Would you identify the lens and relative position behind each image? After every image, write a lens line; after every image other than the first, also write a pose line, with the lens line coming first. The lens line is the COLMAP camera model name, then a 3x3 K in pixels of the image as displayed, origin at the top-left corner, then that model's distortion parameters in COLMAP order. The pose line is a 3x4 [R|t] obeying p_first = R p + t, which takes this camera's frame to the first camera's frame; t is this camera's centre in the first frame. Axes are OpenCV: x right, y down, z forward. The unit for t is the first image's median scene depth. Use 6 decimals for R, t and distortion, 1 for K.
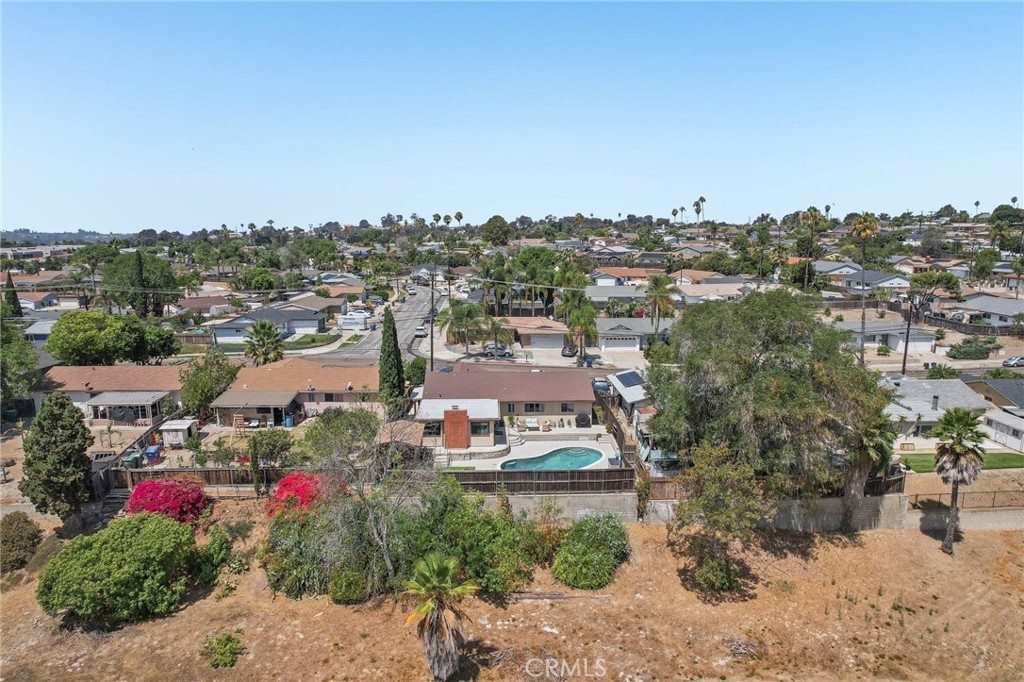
lens RADIAL K [[656.6, 0, 514.7], [0, 656.6, 338.4], [0, 0, 1]] dist [-0.071888, 0.061763]
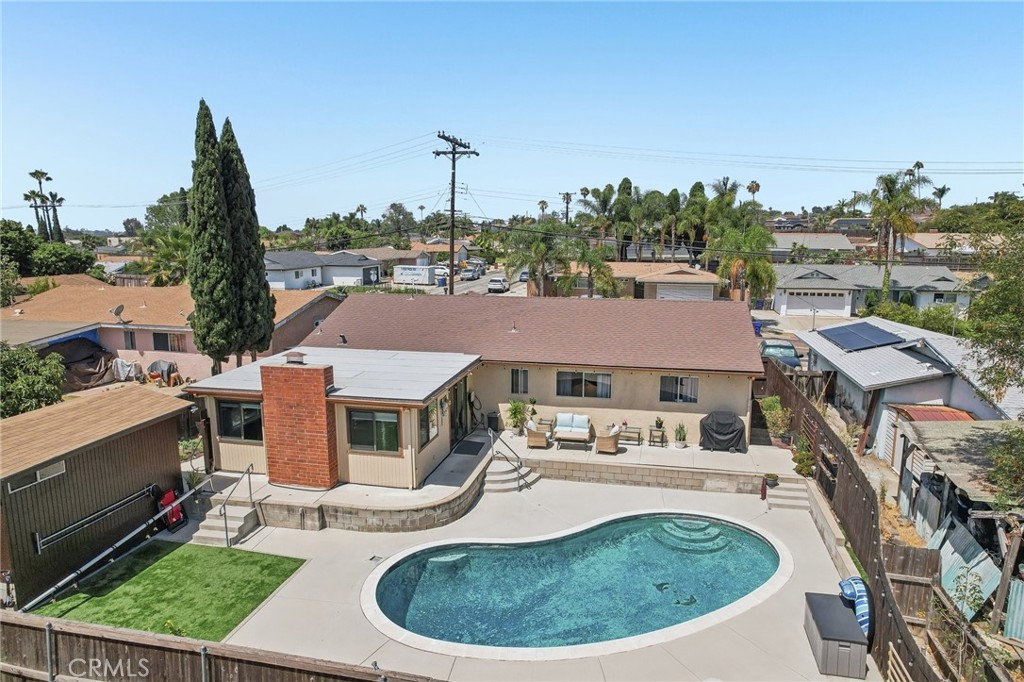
lens RADIAL K [[656.6, 0, 515.3], [0, 656.6, 335.0], [0, 0, 1]] dist [-0.071888, 0.061763]
pose [[0.967928, 0.037136, -0.248468, 0.082270], [-0.039574, 0.999205, -0.004822, 0.081935], [0.248091, 0.014500, 0.968628, 0.644923]]
